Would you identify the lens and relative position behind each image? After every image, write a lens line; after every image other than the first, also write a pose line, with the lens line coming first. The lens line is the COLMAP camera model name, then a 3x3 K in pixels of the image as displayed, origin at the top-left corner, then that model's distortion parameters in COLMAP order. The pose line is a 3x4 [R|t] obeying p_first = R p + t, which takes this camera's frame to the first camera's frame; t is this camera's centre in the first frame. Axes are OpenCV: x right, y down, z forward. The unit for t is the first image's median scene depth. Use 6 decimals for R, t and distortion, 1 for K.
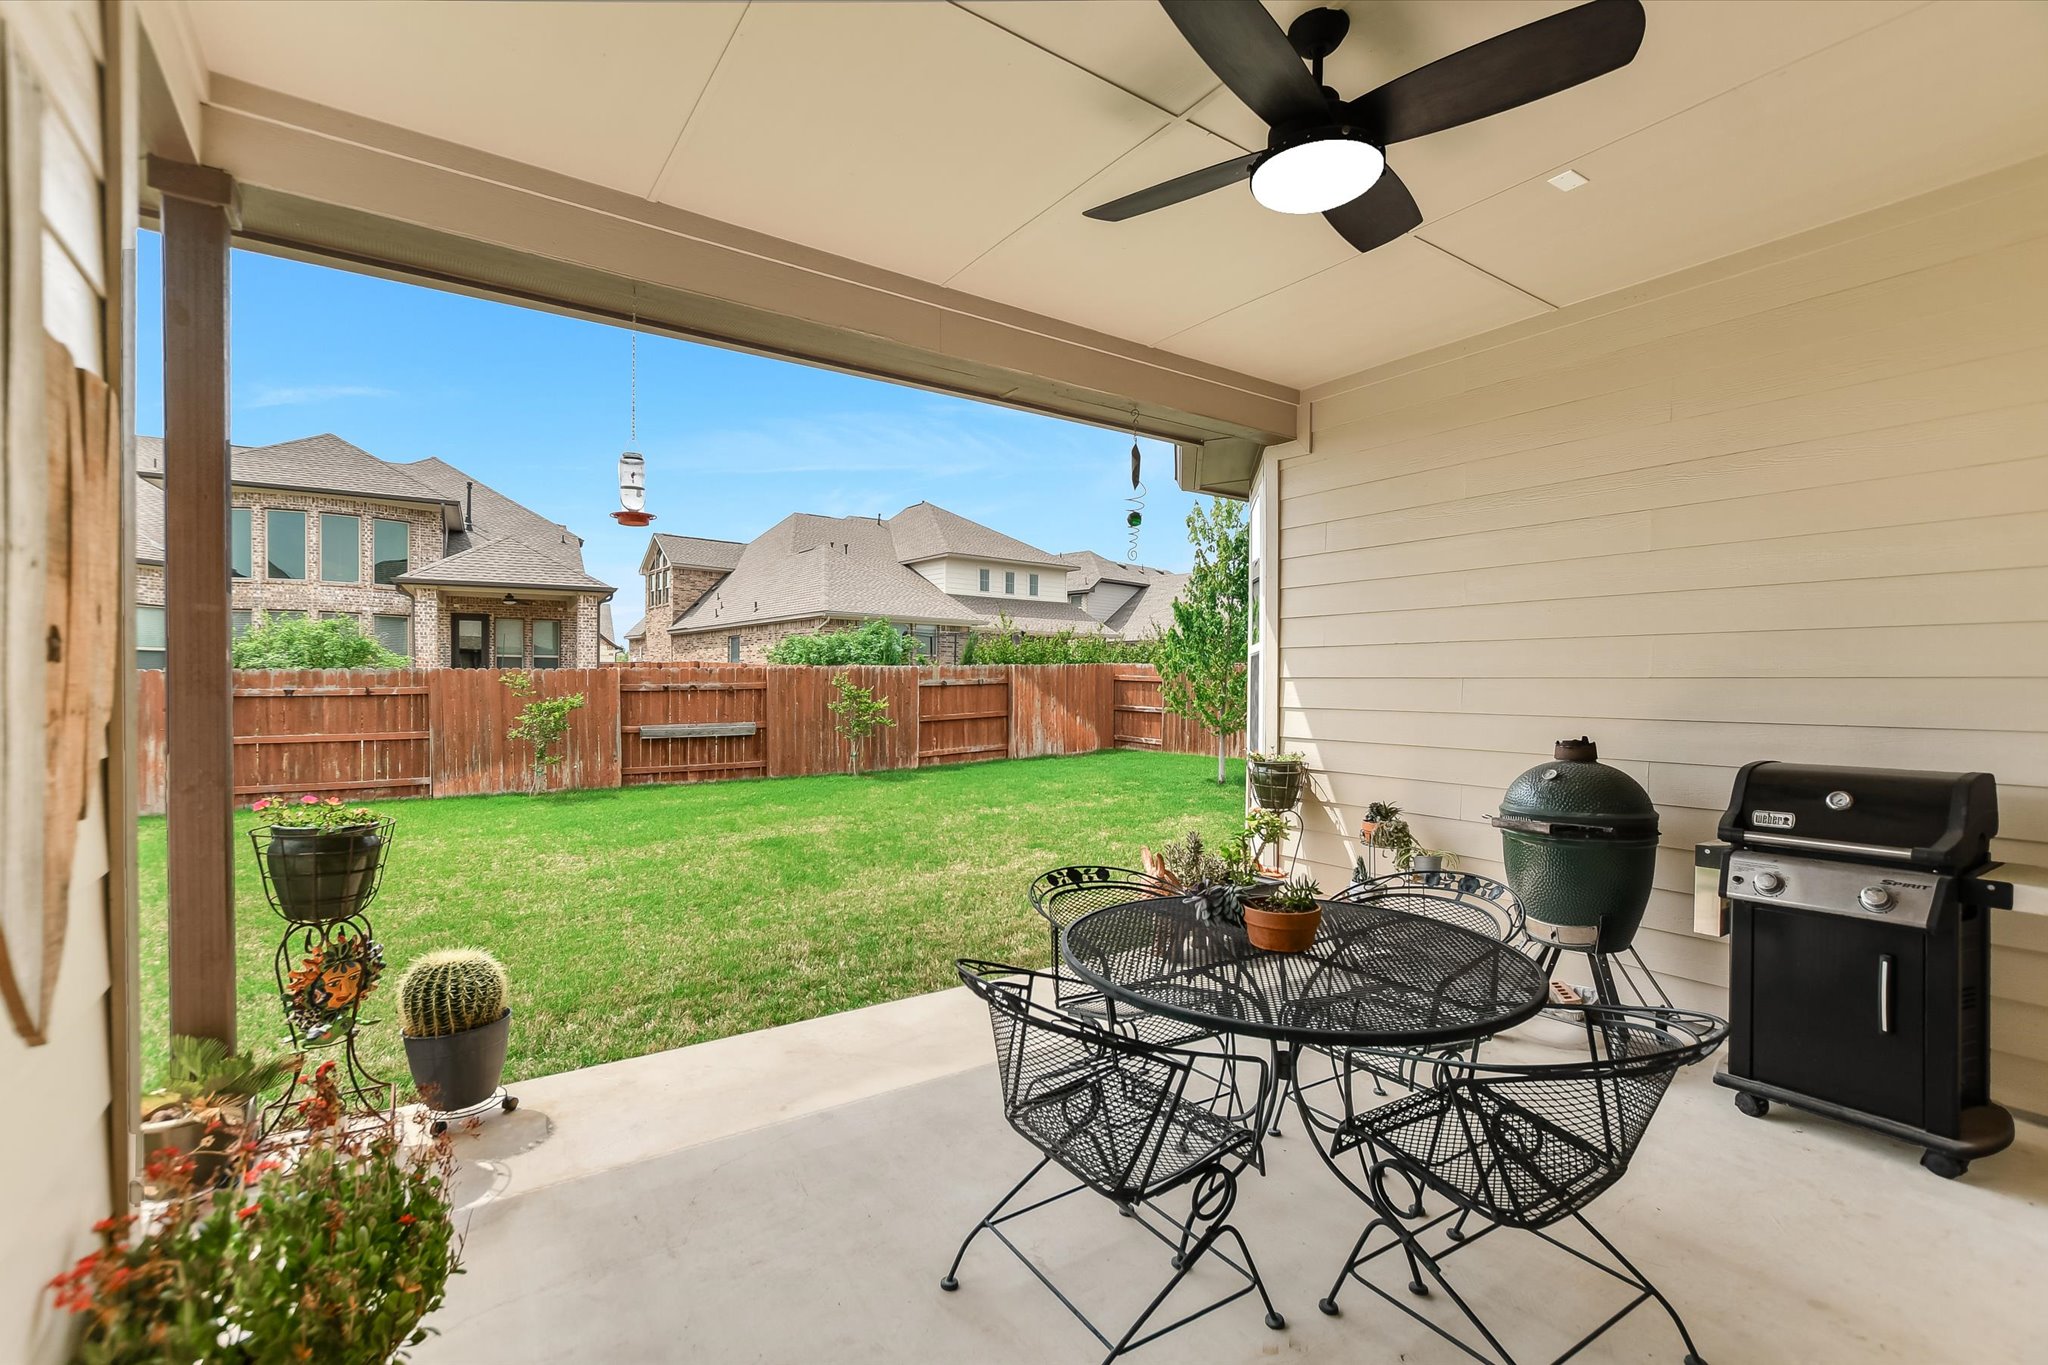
lens RADIAL K [[937.1, 0, 1021.0], [0, 937.1, 687.9], [0, 0, 1]] dist [-0.005682, -0.000121]
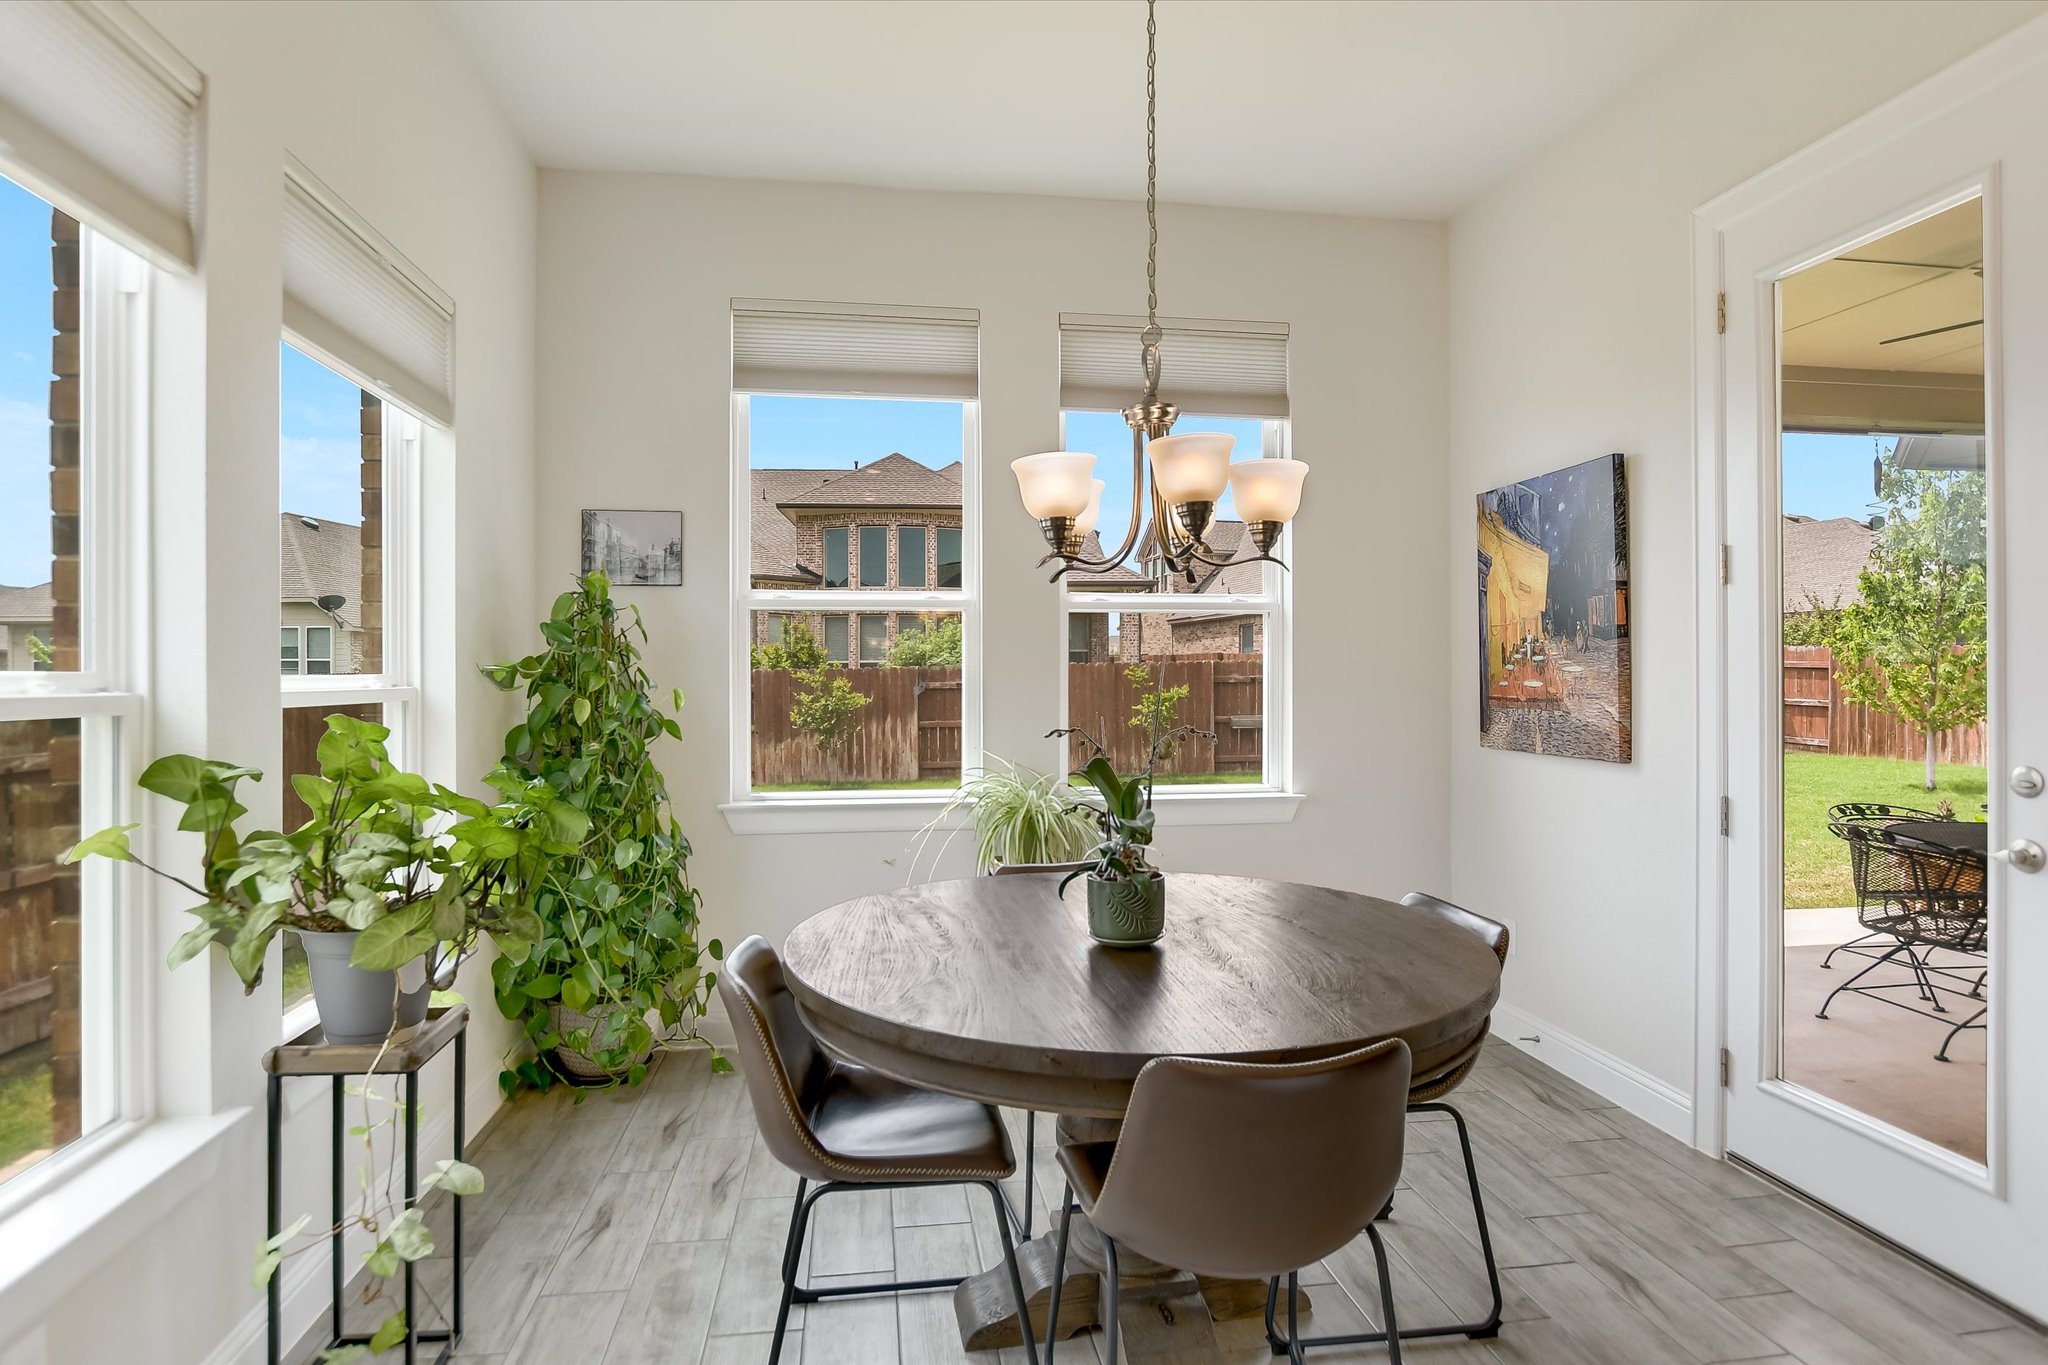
lens RADIAL K [[1093.4, 0, 1024.2], [0, 1093.4, 676.8], [0, 0, 1]] dist [0.001040, 0.000013]
pose [[0.895783, -0.009249, -0.444395, -0.060086], [0.007565, 0.999956, -0.005561, 0.001697], [0.444427, 0.001620, 0.895814, -0.178757]]
